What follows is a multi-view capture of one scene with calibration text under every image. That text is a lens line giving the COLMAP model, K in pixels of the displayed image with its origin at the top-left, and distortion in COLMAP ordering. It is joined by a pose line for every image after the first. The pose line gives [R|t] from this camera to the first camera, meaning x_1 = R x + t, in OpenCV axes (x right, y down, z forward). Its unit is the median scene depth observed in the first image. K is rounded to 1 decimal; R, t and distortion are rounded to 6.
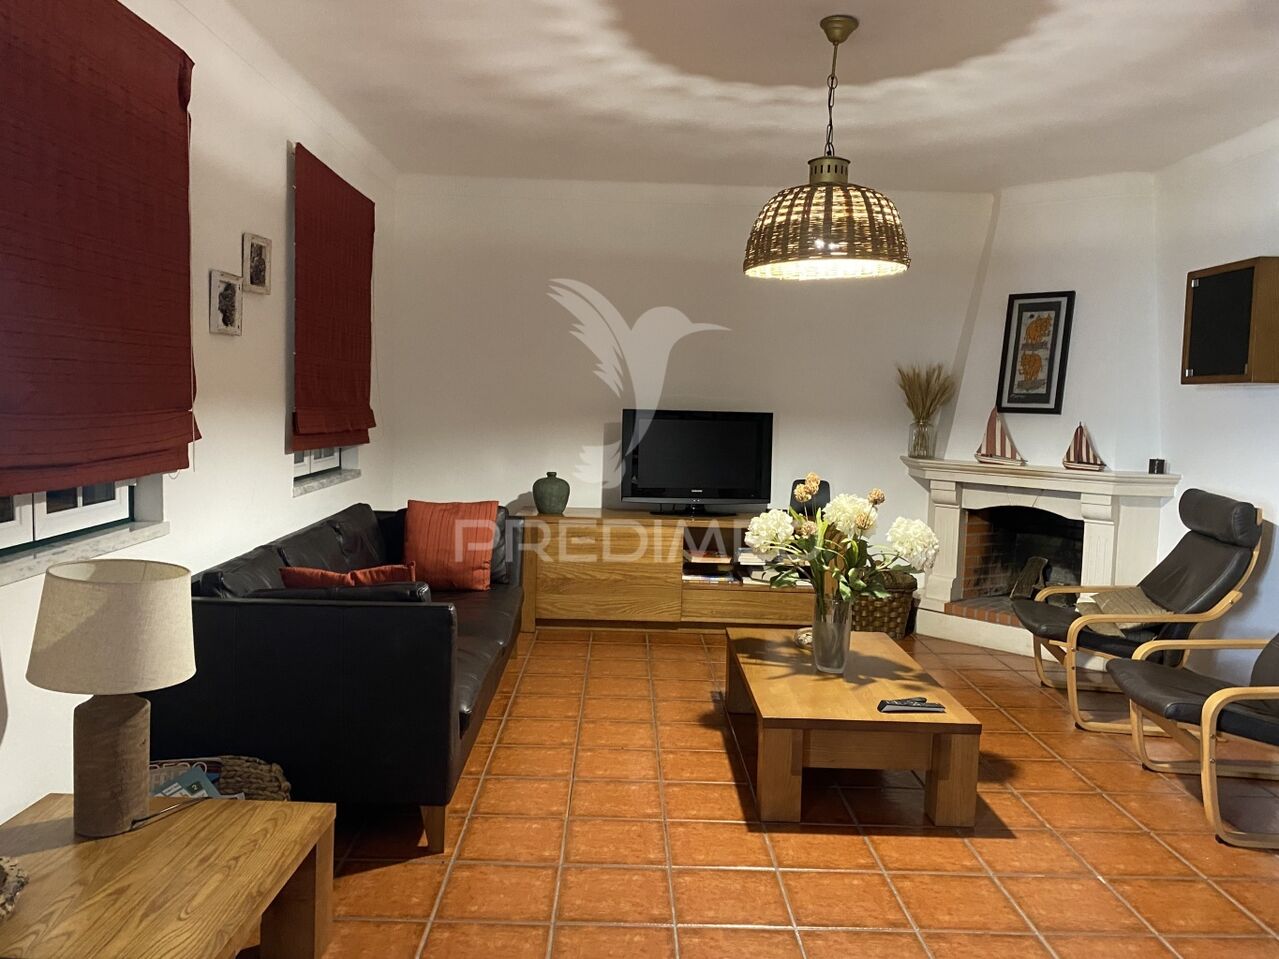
lens RADIAL K [[978.7, 0, 637.8], [0, 978.7, 466.6], [0, 0, 1]] dist [0.005728, 0.000520]
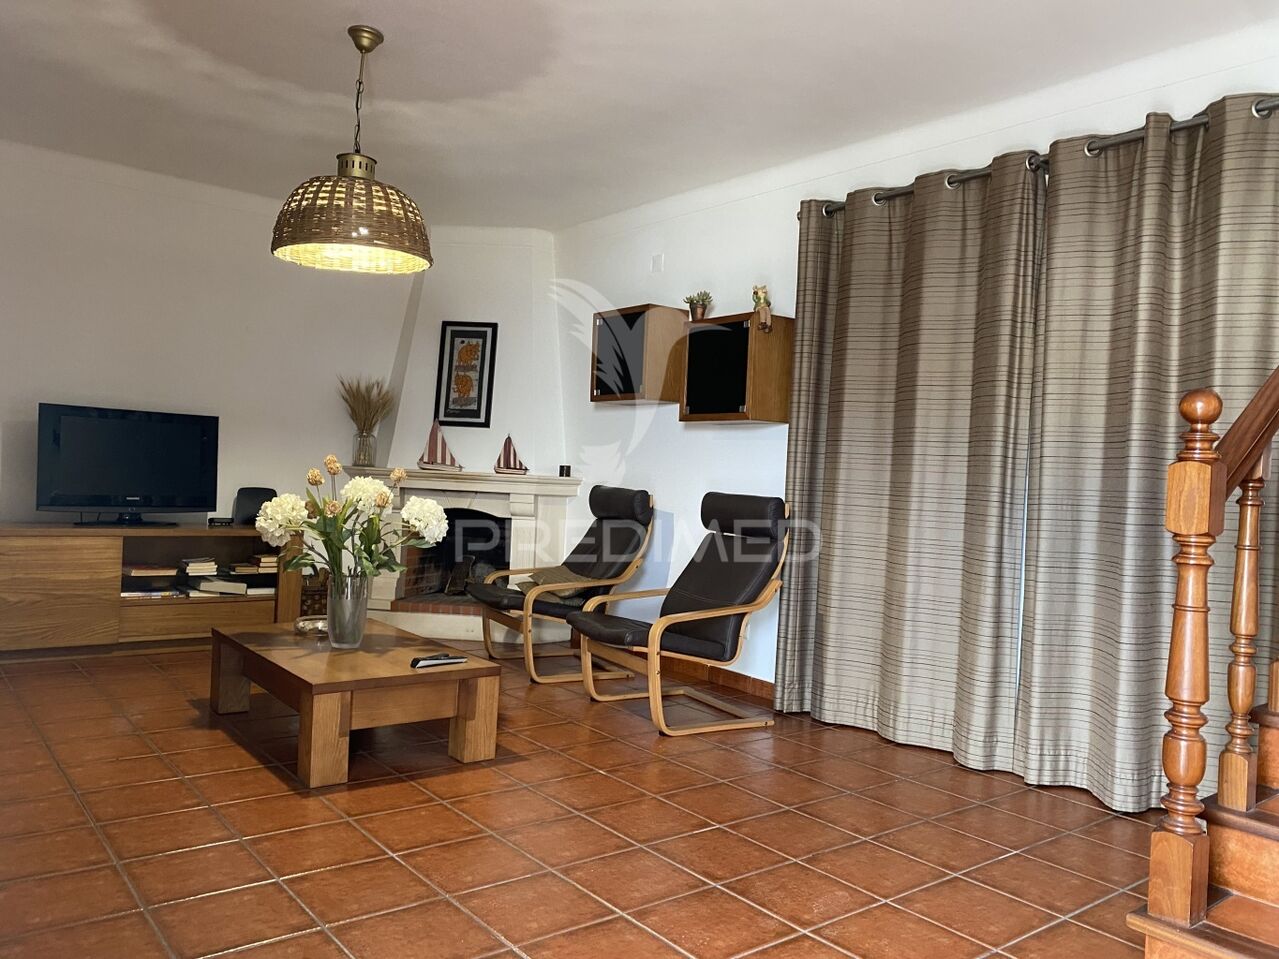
lens RADIAL K [[967.4, 0, 629.1], [0, 967.4, 482.1], [0, 0, 1]] dist [0.107733, -0.239801]
pose [[0.793911, 0.003344, 0.608025, -0.159640], [0.018913, 0.999365, -0.030192, 0.057721], [-0.607740, 0.035469, 0.793343, -0.009098]]
